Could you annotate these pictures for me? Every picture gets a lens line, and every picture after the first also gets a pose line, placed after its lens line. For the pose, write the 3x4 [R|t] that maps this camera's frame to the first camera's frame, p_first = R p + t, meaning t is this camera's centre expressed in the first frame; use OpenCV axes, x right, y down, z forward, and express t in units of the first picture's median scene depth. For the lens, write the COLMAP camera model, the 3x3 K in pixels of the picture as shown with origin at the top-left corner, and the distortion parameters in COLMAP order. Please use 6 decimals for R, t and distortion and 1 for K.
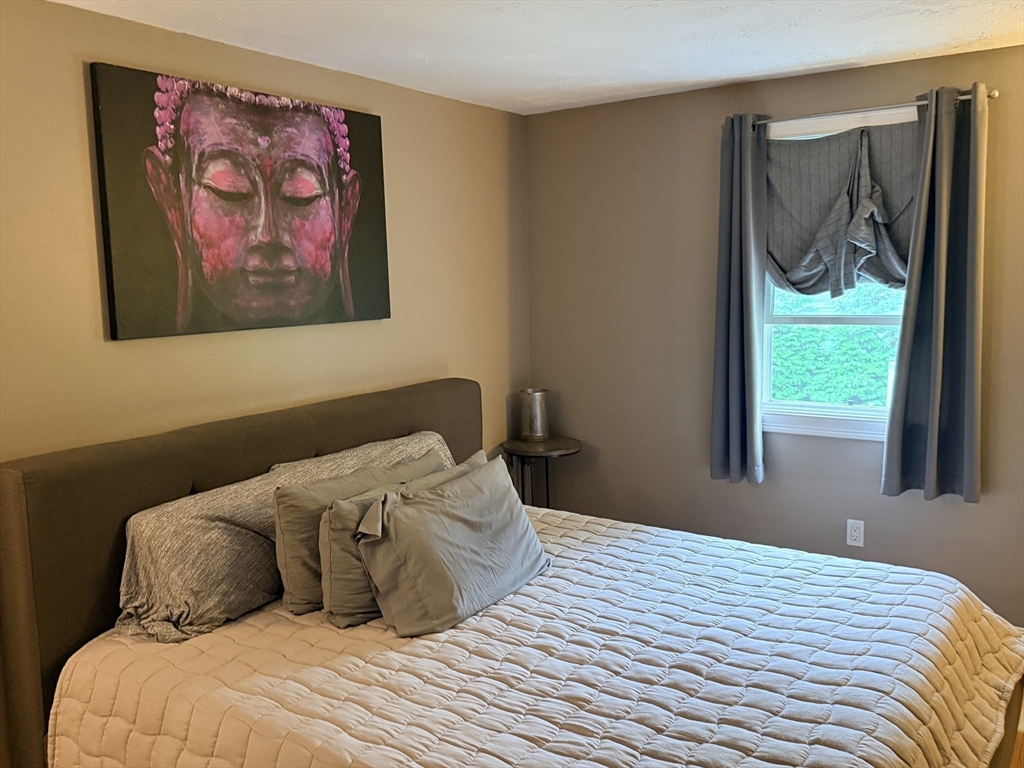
lens RADIAL K [[895.5, 0, 512.0], [0, 895.5, 384.0], [0, 0, 1]] dist [0.196167, -0.446888]
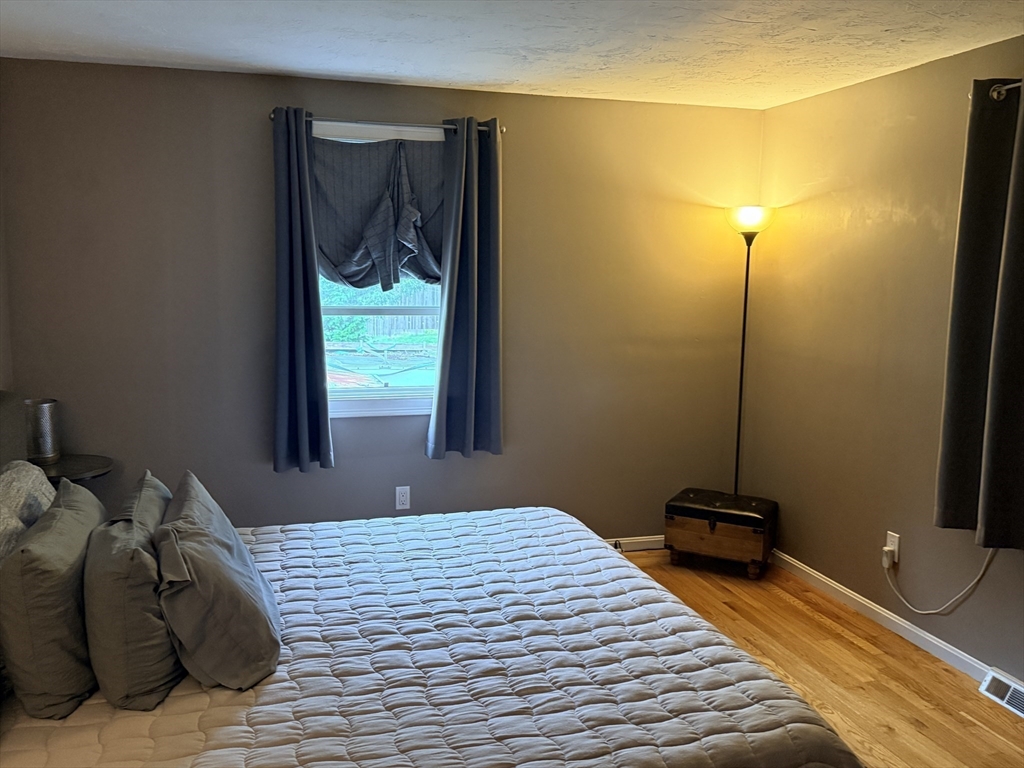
lens RADIAL K [[895.5, 0, 512.0], [0, 895.5, 384.0], [0, 0, 1]] dist [0.196167, -0.446888]
pose [[0.625985, -0.071707, 0.776532, -0.503573], [0.069313, 0.996938, 0.036185, -0.012359], [-0.776749, 0.031173, 0.629038, 0.230567]]
